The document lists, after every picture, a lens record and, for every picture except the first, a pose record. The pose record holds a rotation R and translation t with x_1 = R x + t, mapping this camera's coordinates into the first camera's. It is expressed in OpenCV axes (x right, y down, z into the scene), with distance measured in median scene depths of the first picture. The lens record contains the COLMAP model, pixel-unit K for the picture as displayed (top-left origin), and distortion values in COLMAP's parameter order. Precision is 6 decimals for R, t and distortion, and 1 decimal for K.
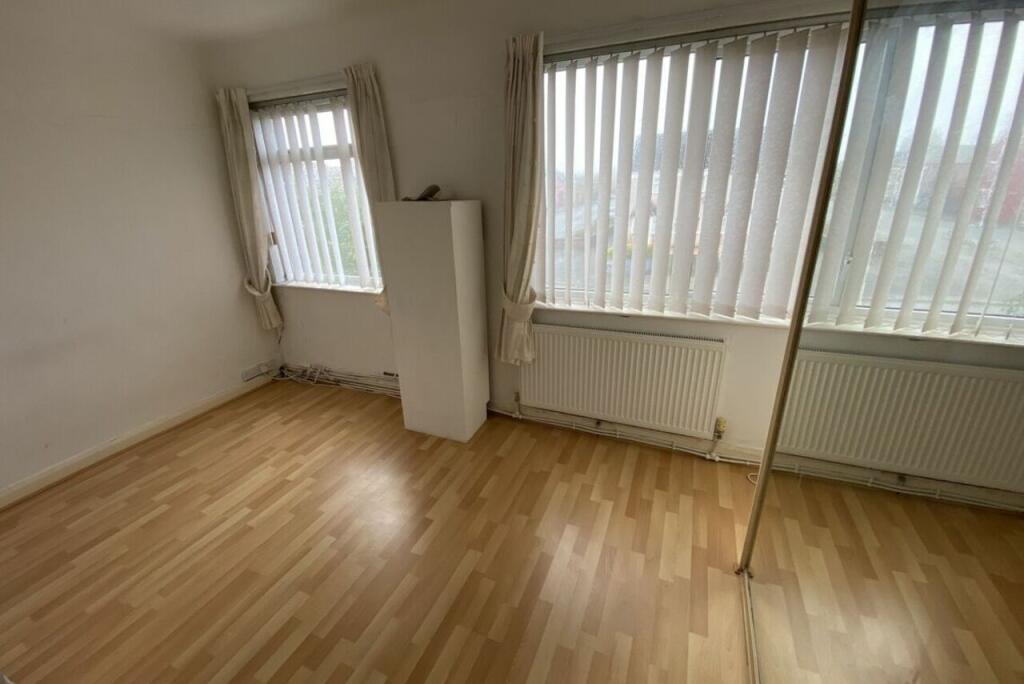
lens RADIAL K [[411.1, 0, 512.0], [0, 411.1, 342.0], [0, 0, 1]] dist [0.018623, -0.020276]
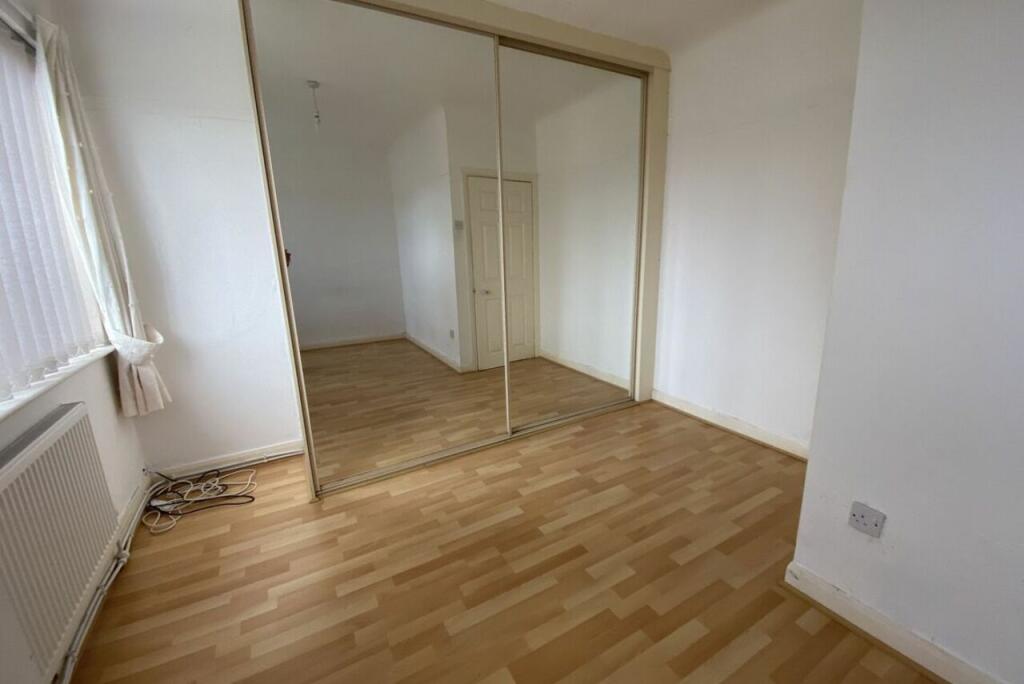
lens RADIAL K [[411.1, 0, 512.0], [0, 411.1, 342.0], [0, 0, 1]] dist [0.018623, -0.020276]
pose [[-0.785272, -0.112503, 0.608843, -0.511738], [0.246903, 0.844881, 0.474568, -0.242855], [-0.567791, 0.522990, -0.635685, 0.987495]]
